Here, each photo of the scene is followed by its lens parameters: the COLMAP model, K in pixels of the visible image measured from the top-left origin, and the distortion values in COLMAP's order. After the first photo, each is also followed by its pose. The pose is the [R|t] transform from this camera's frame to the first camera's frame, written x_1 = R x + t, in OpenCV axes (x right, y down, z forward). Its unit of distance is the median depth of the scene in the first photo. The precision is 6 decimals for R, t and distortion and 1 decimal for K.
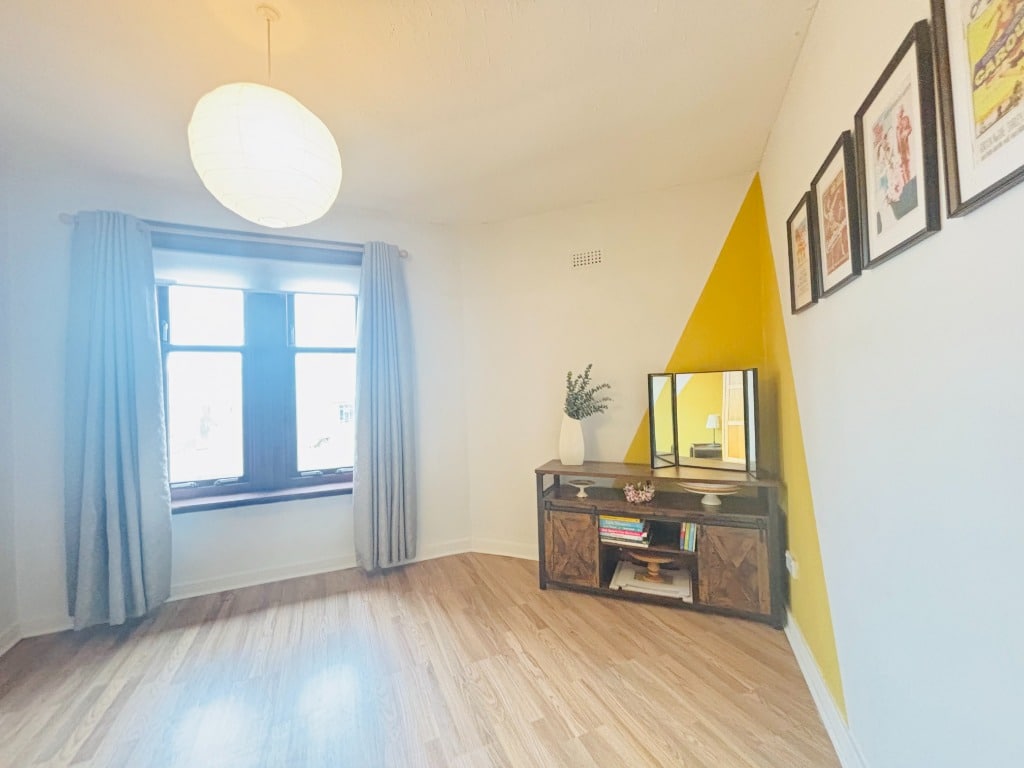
lens RADIAL K [[412.2, 0, 509.7], [0, 412.2, 383.2], [0, 0, 1]] dist [0.001694, -0.000987]
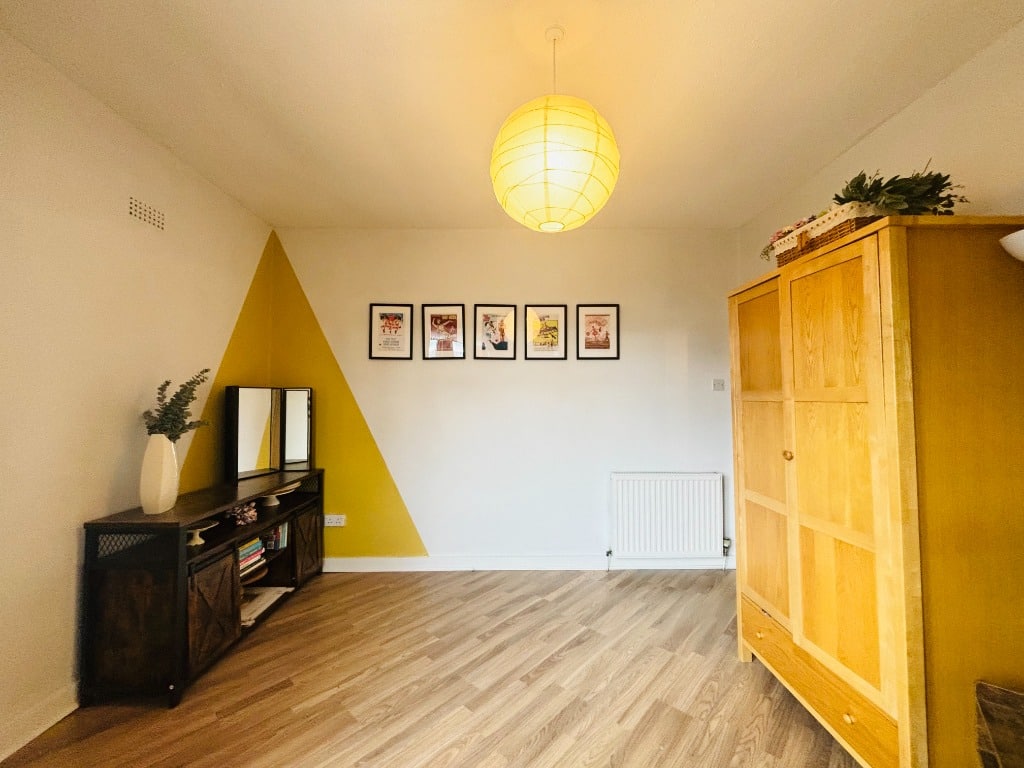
lens RADIAL K [[412.2, 0, 512.1], [0, 412.2, 382.7], [0, 0, 1]] dist [0.001694, -0.000987]
pose [[-0.392781, 0.062423, 0.917511, -0.868089], [-0.002956, 0.997603, -0.069138, 0.037745], [-0.919627, -0.029868, -0.391655, 0.891329]]
